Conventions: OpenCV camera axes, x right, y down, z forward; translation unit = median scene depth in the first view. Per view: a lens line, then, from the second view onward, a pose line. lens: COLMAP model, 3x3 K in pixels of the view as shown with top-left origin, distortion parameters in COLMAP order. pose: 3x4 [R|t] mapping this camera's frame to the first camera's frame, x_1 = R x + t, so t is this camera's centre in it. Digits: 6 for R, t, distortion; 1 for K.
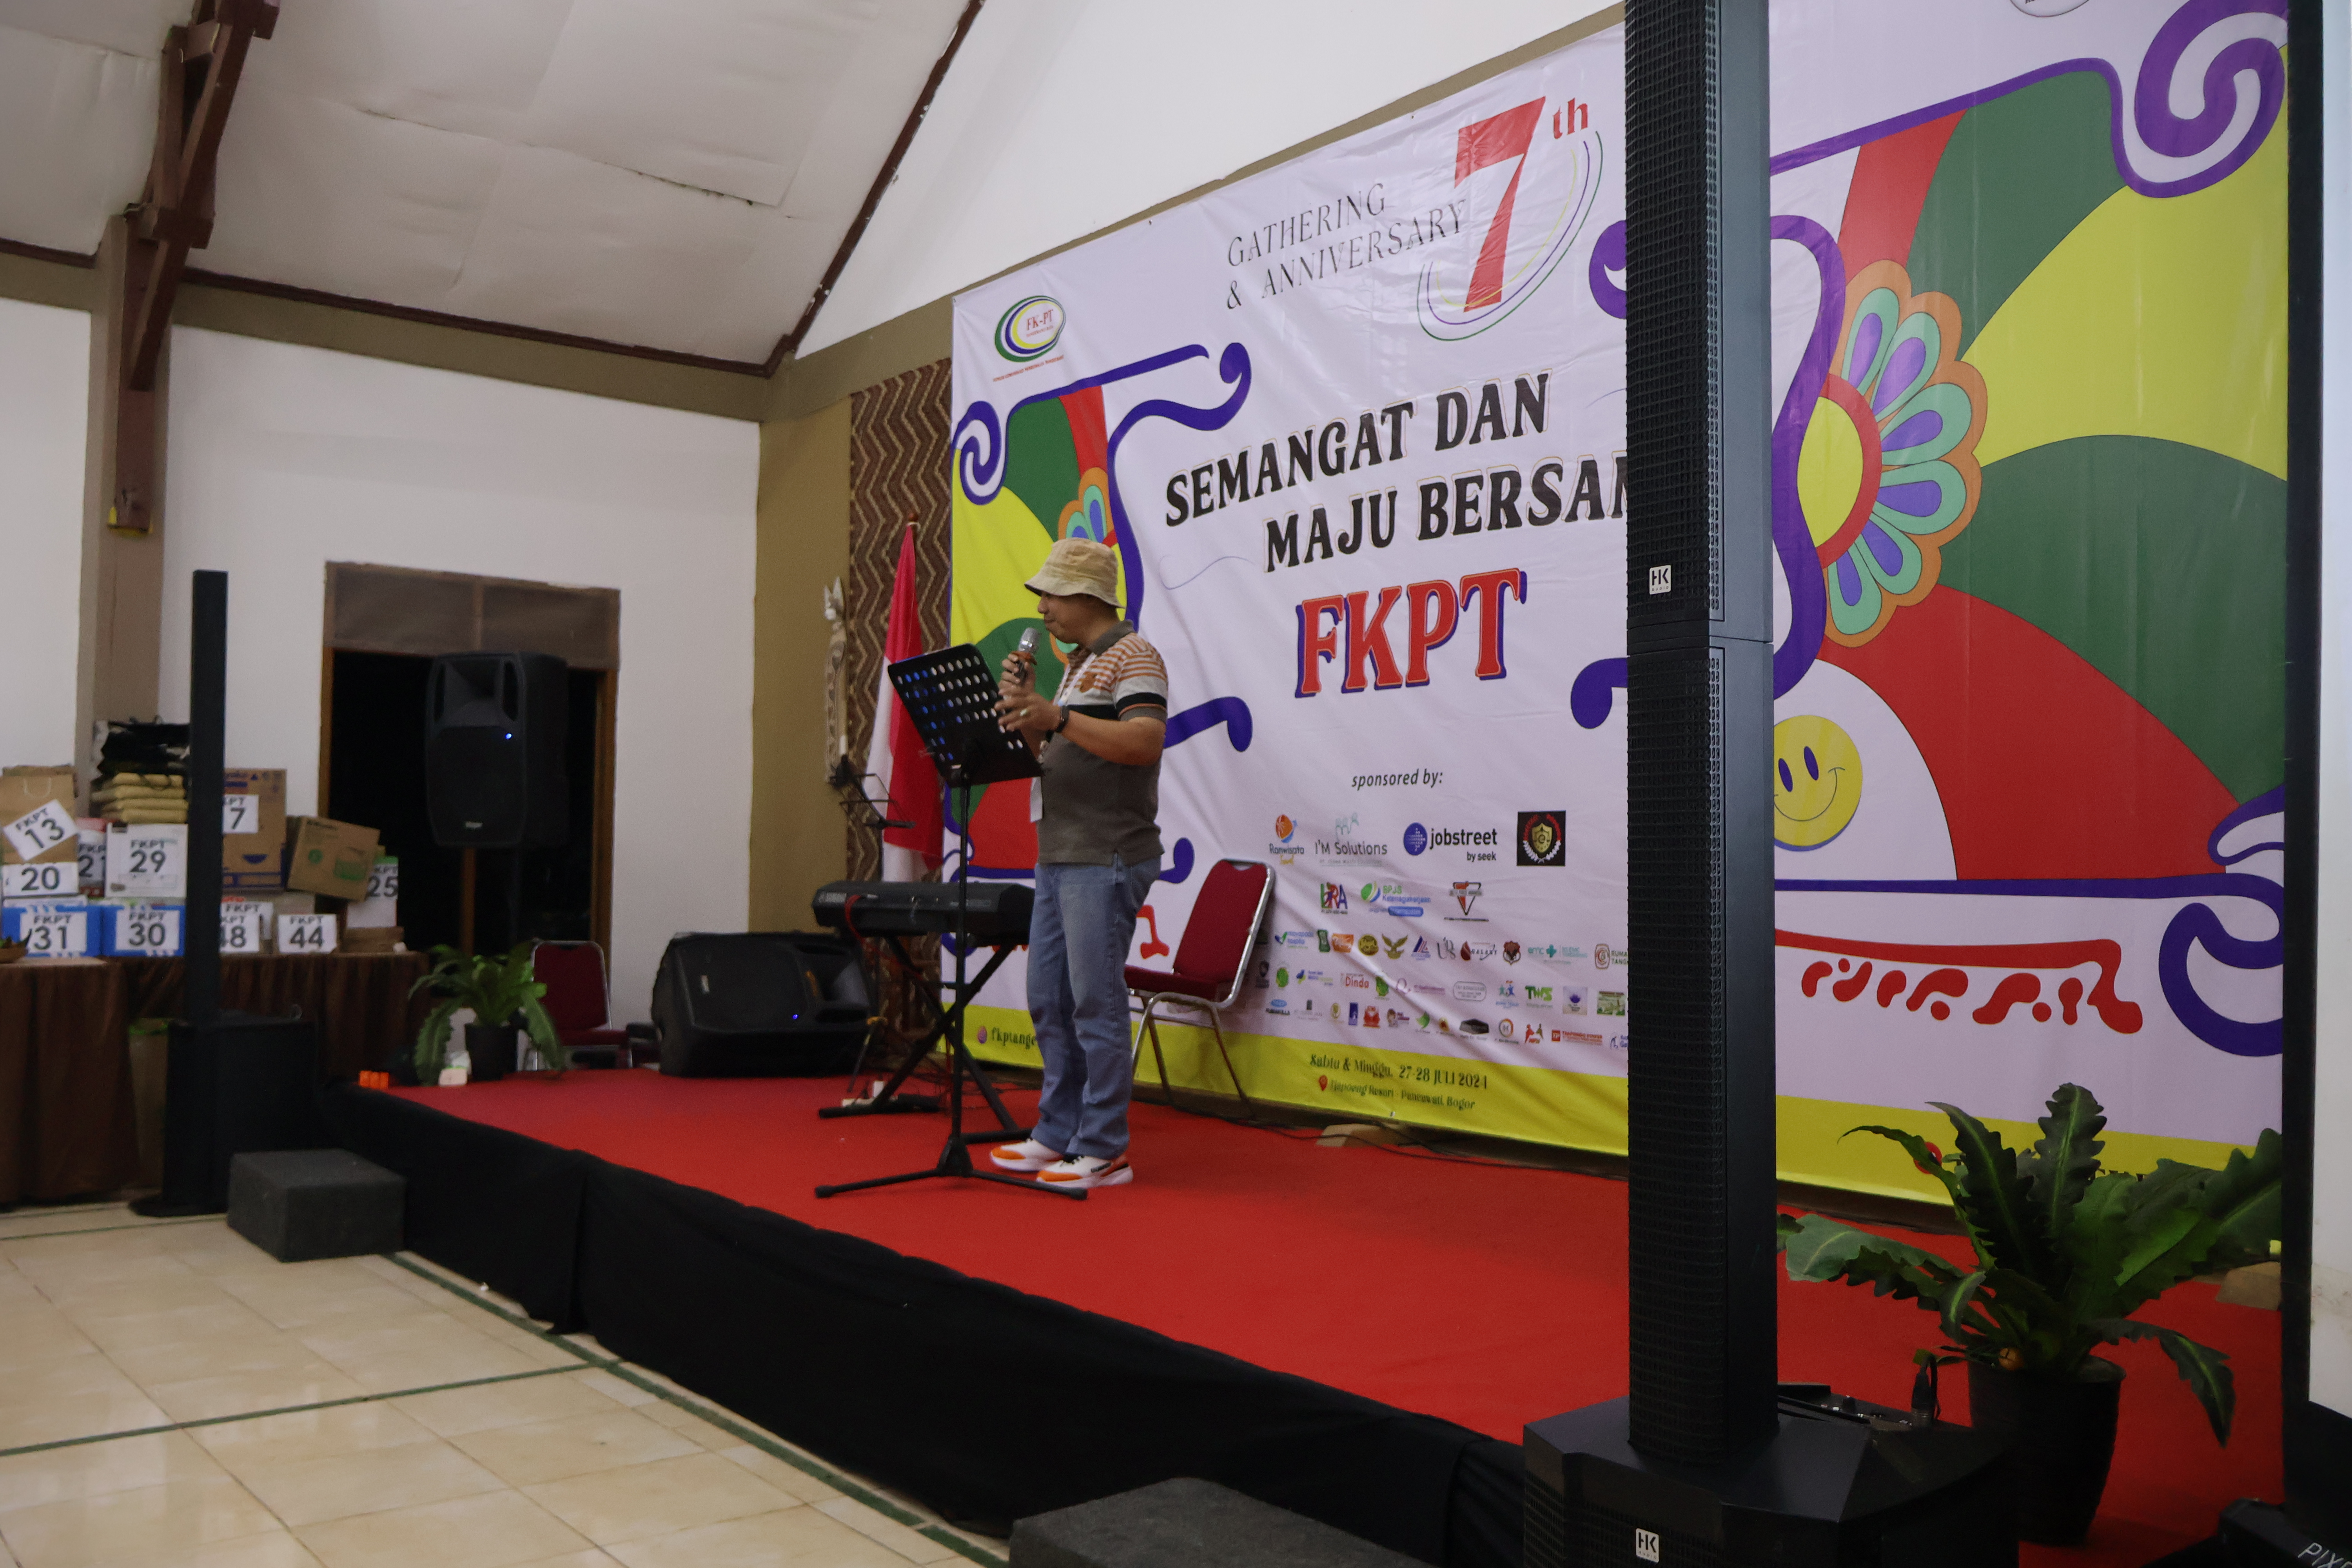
lens RADIAL K [[1949.0, 0, 1175.6], [0, 1949.0, 792.2], [0, 0, 1]] dist [-0.002682, -0.002065]
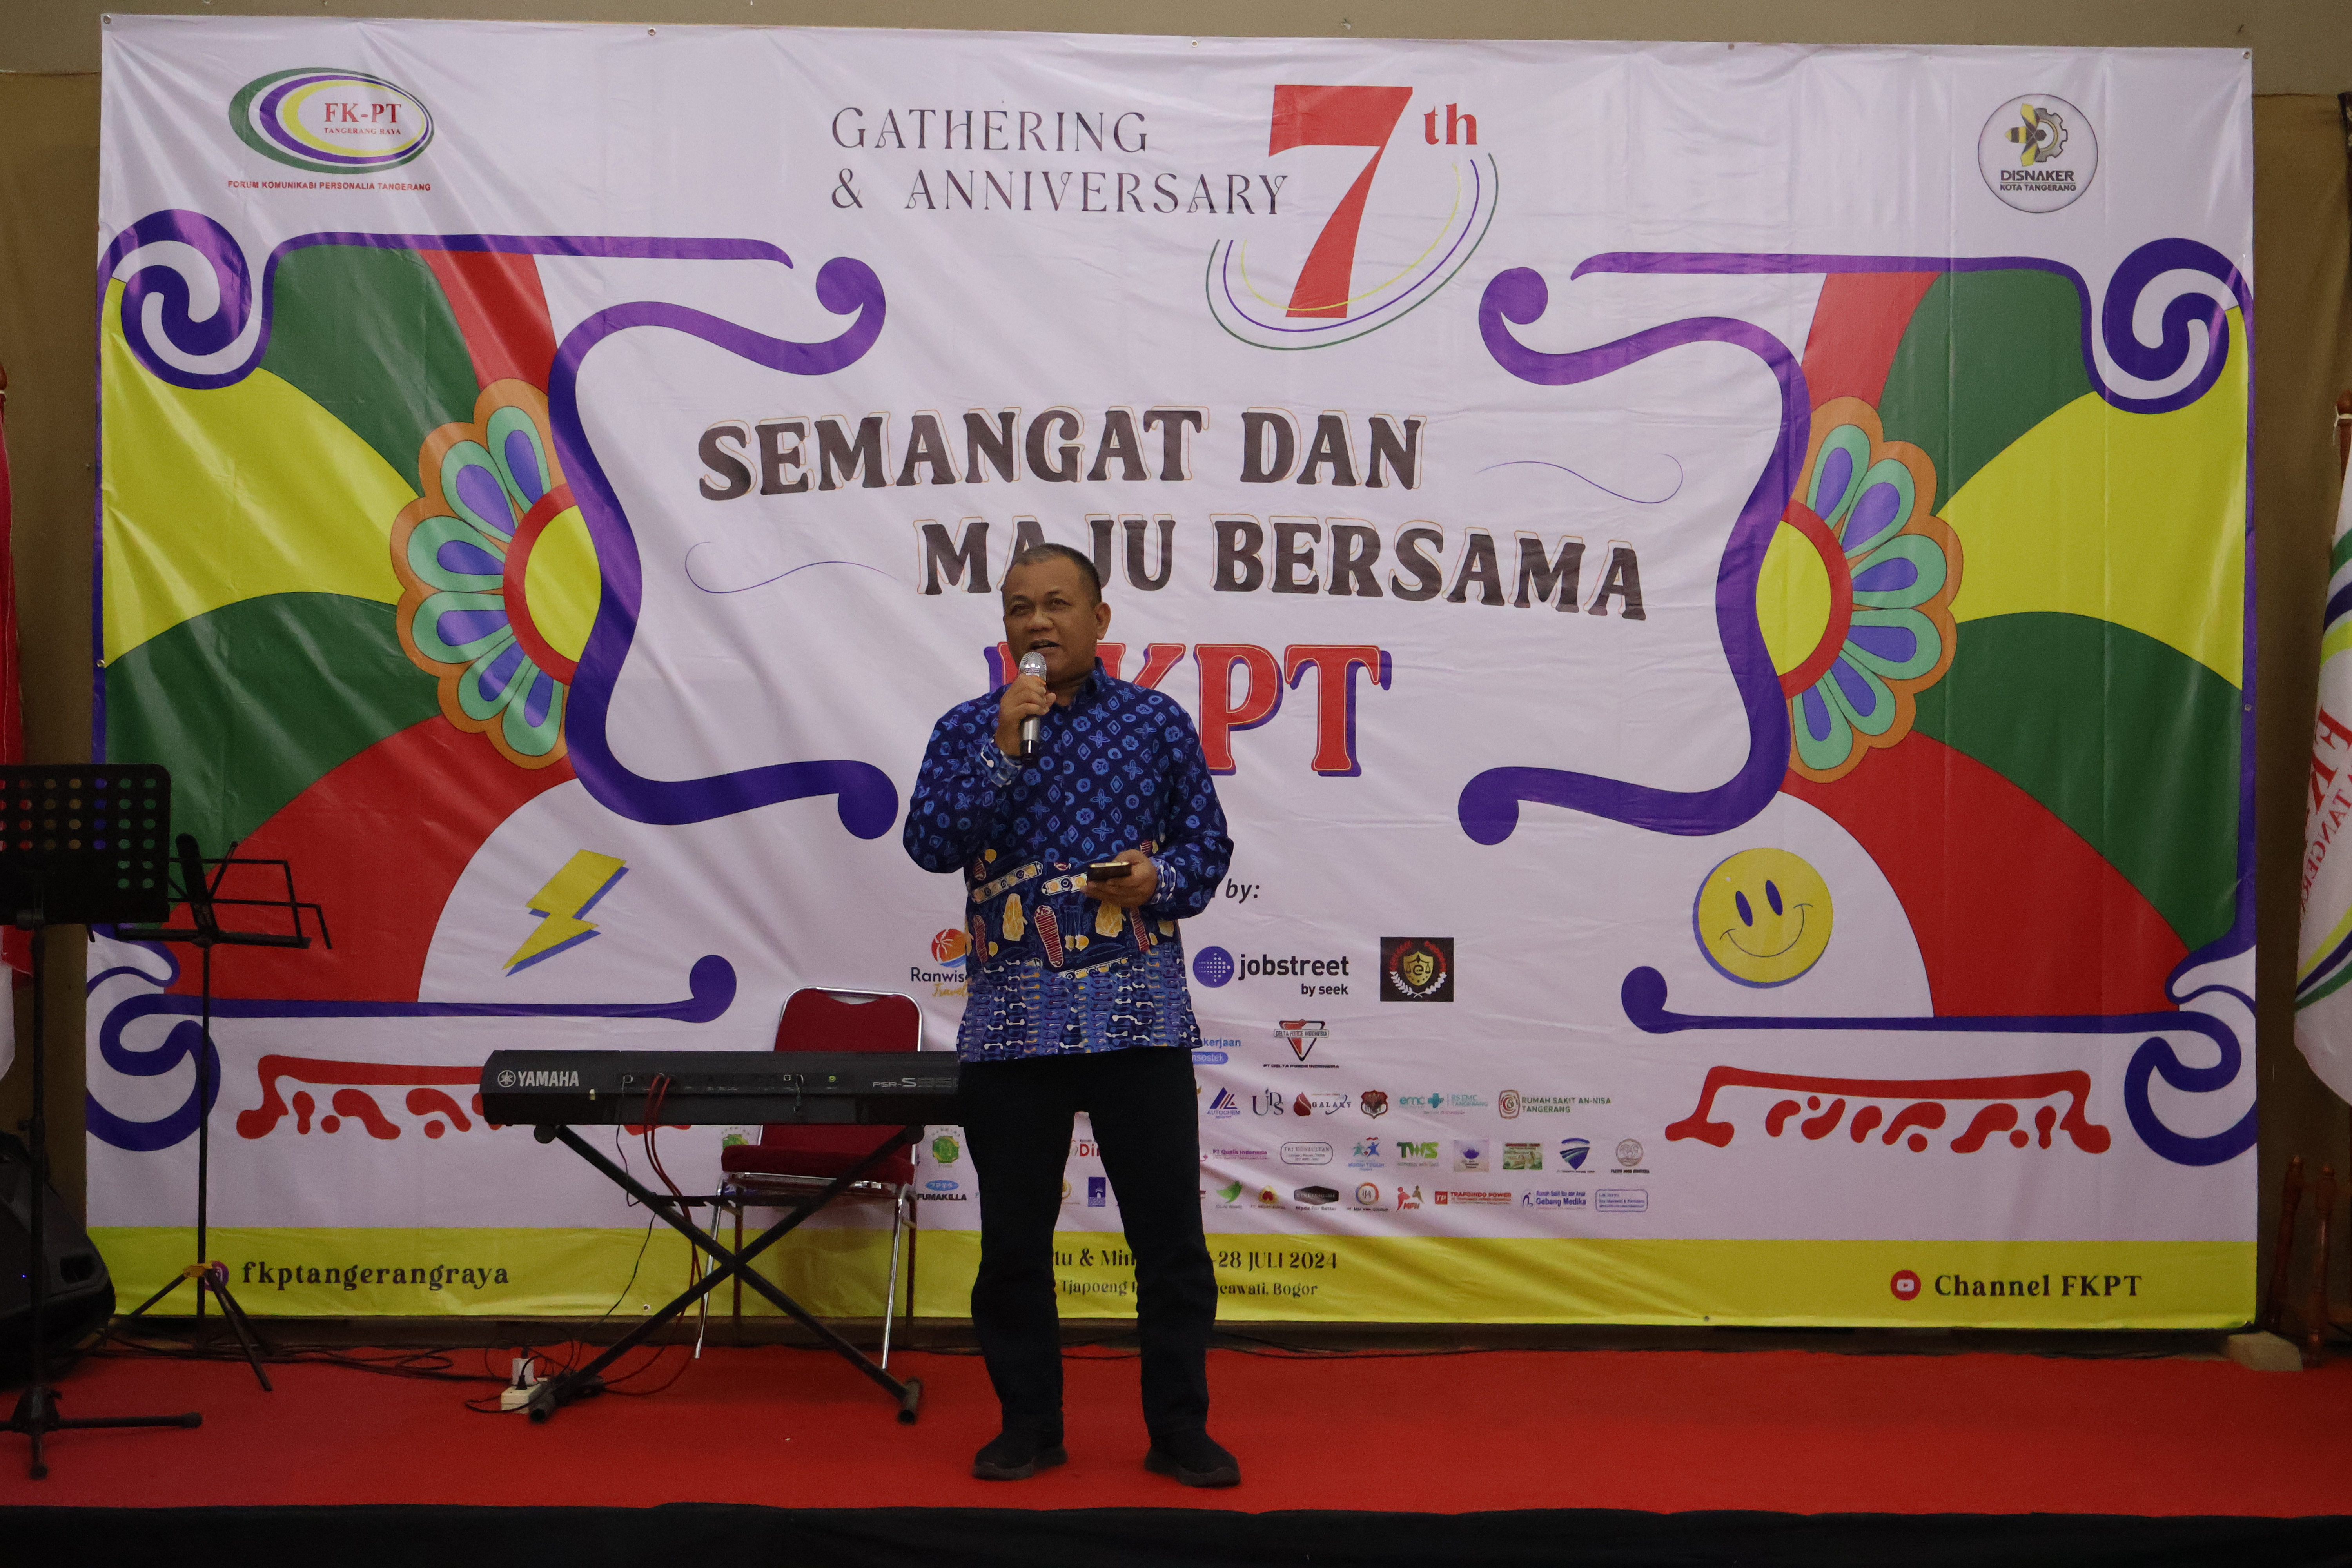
lens RADIAL K [[3499.4, 0, 1193.6], [0, 3499.4, 782.1], [0, 0, 1]] dist [-0.004133, -0.000347]
pose [[0.602843, 0.010374, 0.797792, -1.010134], [-0.036324, 0.999236, 0.014454, -0.070797], [-0.797032, -0.037693, 0.602759, 0.142357]]
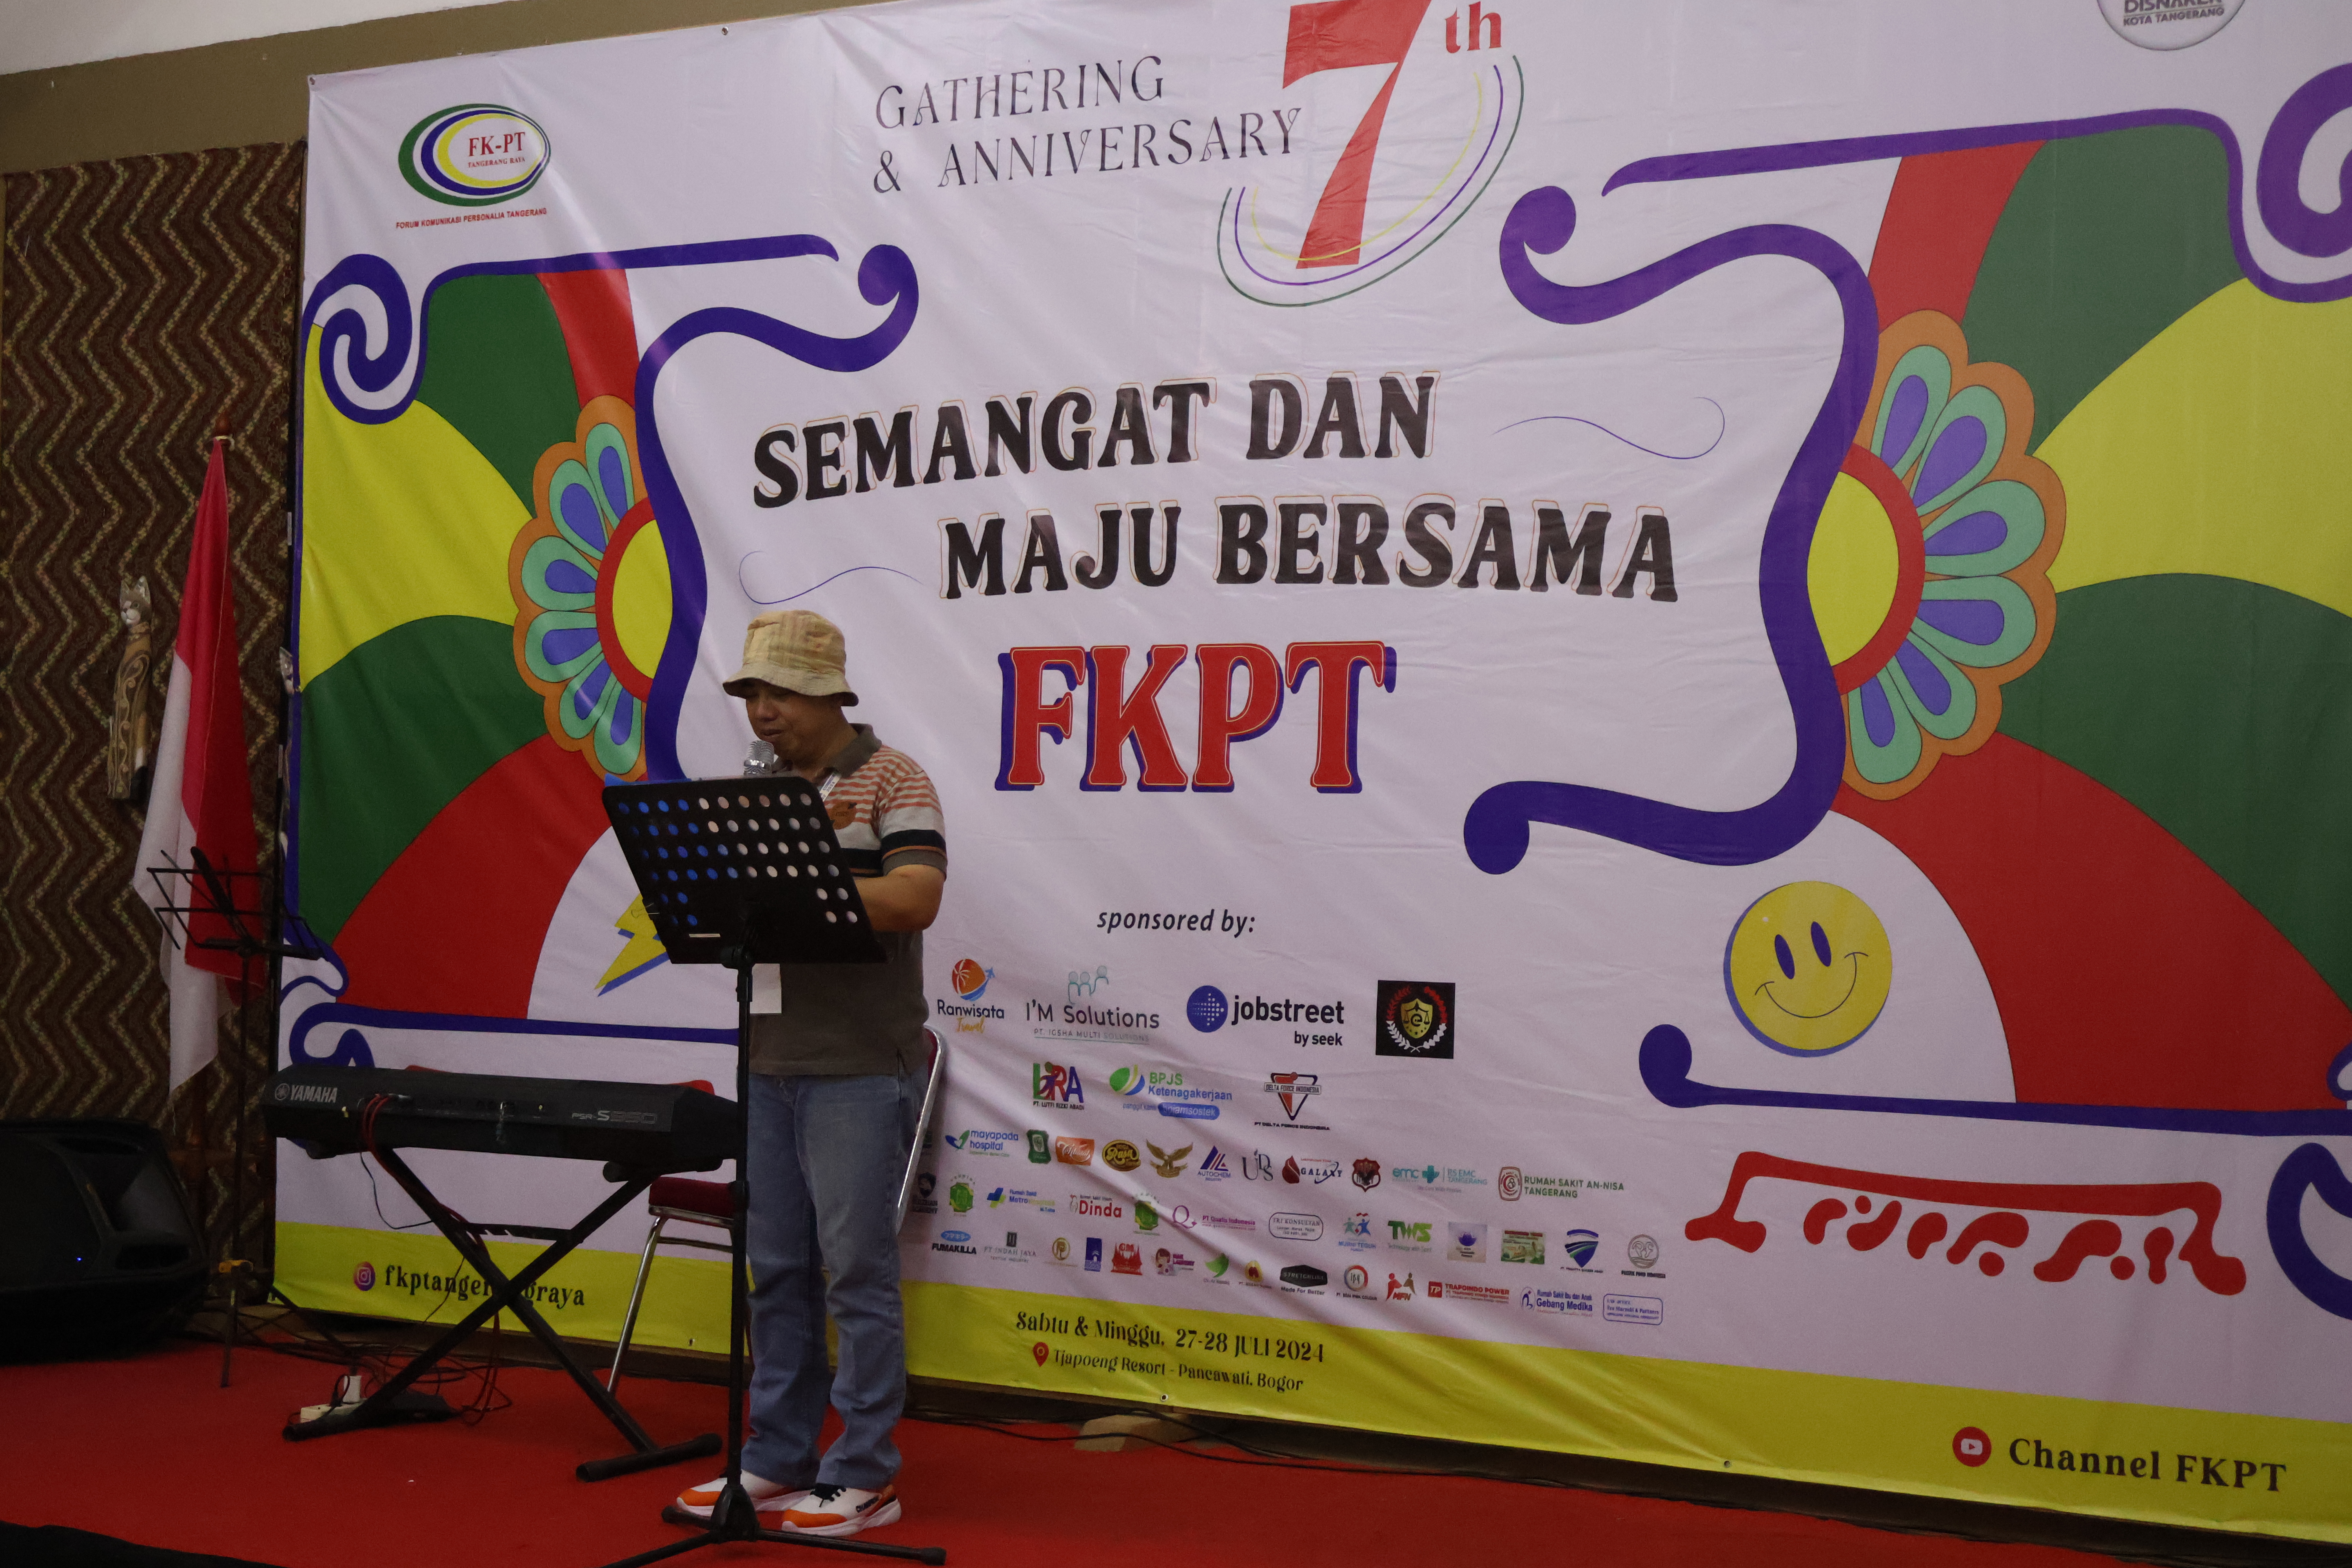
lens RADIAL K [[3398.0, 0, 1178.4], [0, 3398.0, 786.9], [0, 0, 1]] dist [-0.004813, 0.014723]
pose [[0.931092, 0.019716, 0.364252, -0.331273], [-0.027944, 0.999459, 0.017331, -0.076019], [-0.363713, -0.026315, 0.931139, -0.138474]]
